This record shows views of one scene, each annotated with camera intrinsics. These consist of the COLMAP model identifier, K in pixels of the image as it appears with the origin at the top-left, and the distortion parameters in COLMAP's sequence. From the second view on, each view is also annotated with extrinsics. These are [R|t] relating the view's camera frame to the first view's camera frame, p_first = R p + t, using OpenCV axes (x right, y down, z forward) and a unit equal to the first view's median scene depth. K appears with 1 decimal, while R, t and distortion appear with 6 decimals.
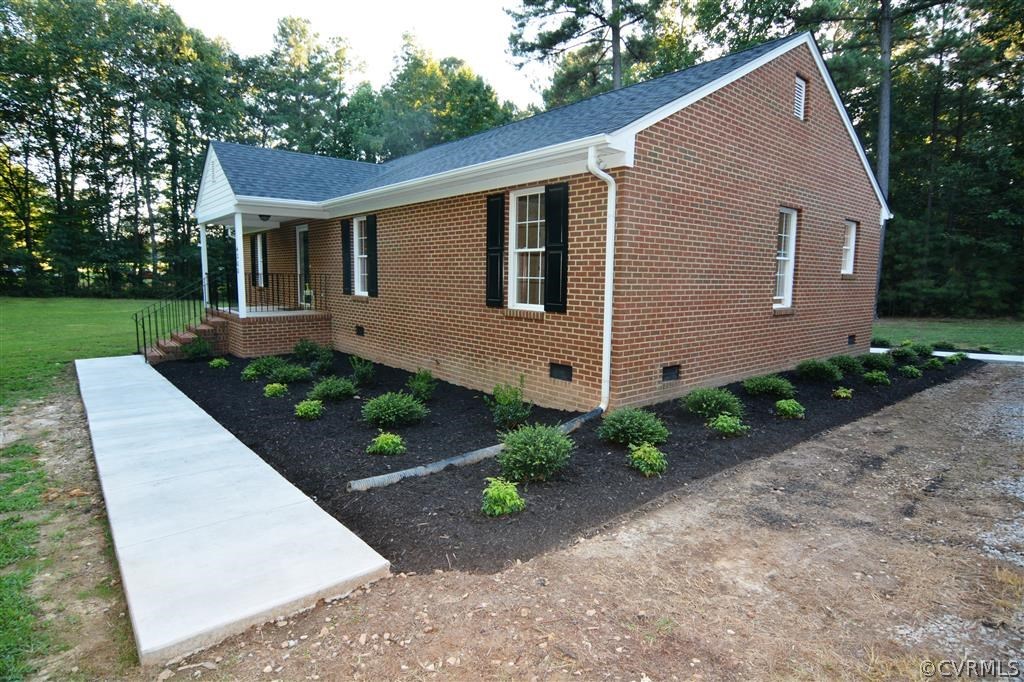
lens RADIAL K [[538.6, 0, 517.2], [0, 538.6, 335.4], [0, 0, 1]] dist [-0.018806, 0.001508]
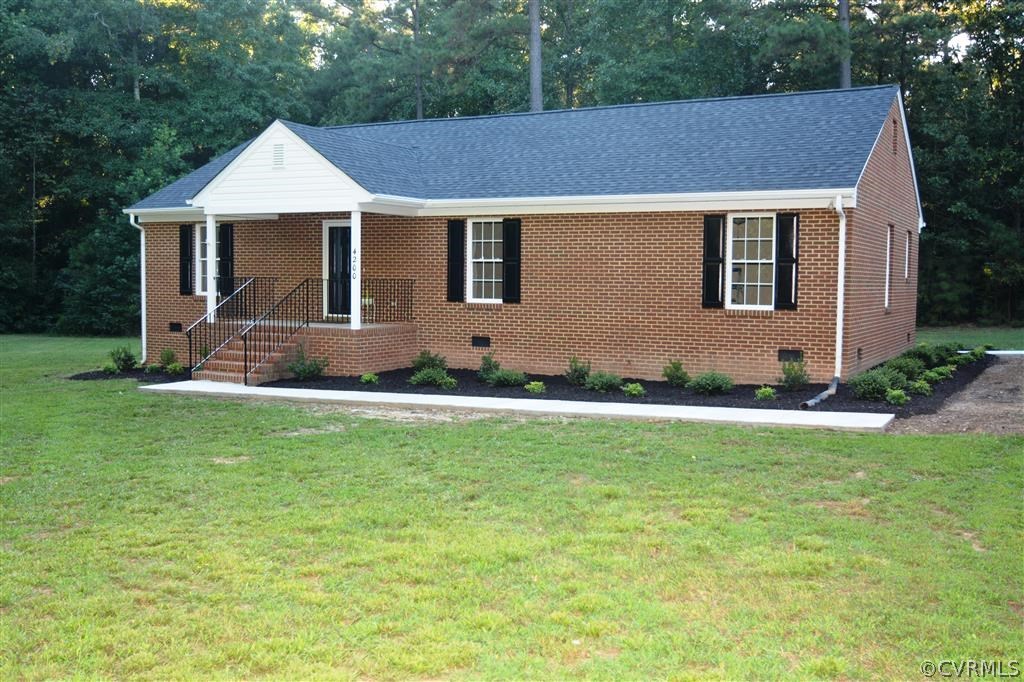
lens RADIAL K [[1080.5, 0, 505.0], [0, 1080.5, 343.9], [0, 0, 1]] dist [-0.002064, 0.000000]
pose [[0.920992, -0.026534, 0.388676, -1.388742], [0.044623, 0.998297, -0.037585, 0.094537], [-0.387016, 0.051960, 0.920608, -1.005081]]
